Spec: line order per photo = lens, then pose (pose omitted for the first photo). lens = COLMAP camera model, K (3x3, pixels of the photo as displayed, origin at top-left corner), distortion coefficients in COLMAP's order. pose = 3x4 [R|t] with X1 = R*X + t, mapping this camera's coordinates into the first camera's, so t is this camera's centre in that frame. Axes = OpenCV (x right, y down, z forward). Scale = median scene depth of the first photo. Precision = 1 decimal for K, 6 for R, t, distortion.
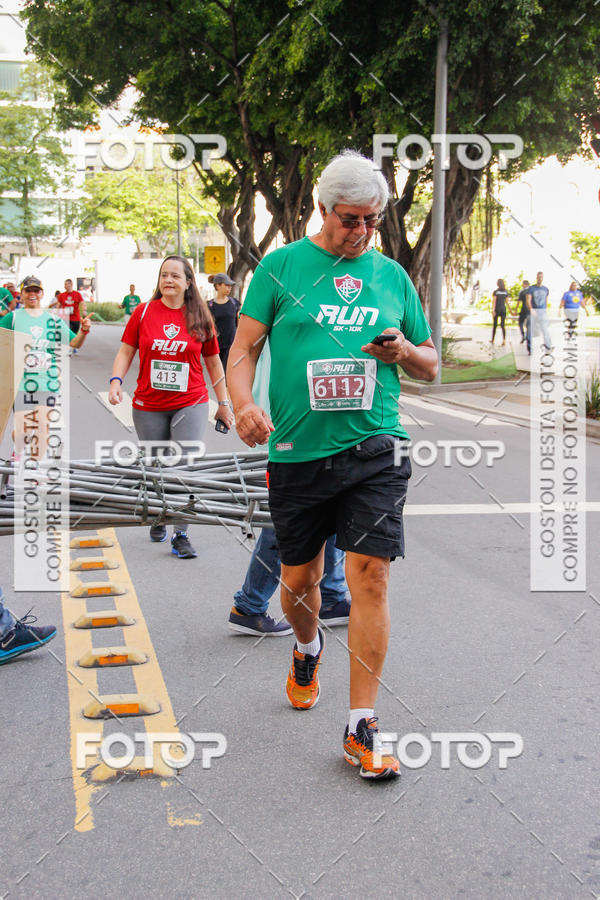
lens RADIAL K [[1917.5, 0, 335.4], [0, 1917.5, 448.1], [0, 0, 1]] dist [0.472213, 0.454937]
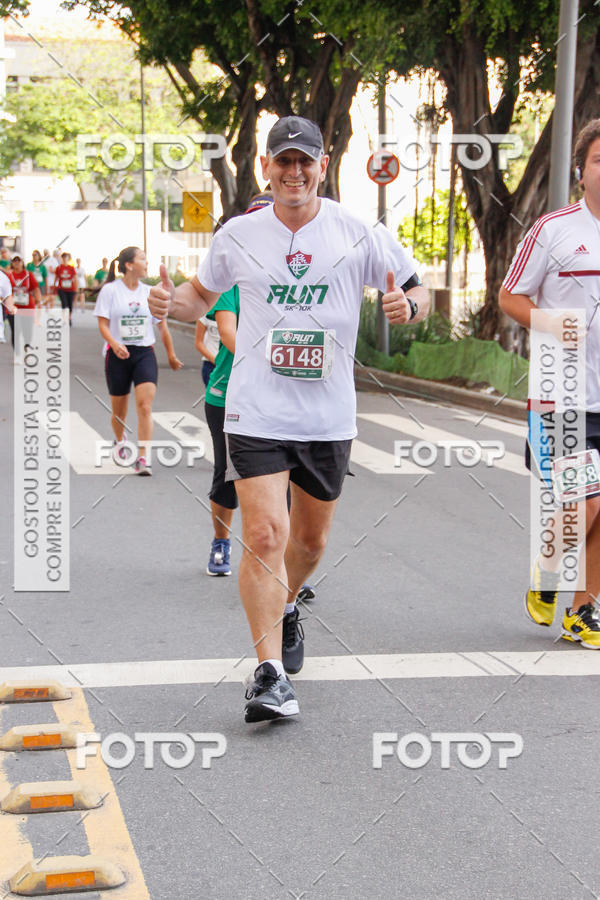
lens RADIAL K [[1770.2, 0, 301.7], [0, 1770.2, 492.5], [0, 0, 1]] dist [0.282752, 0.074879]
pose [[0.998837, 0.004515, 0.048008, -0.053442], [-0.006724, 0.998921, 0.045948, -0.025977], [-0.047749, -0.046217, 0.997790, 0.345482]]
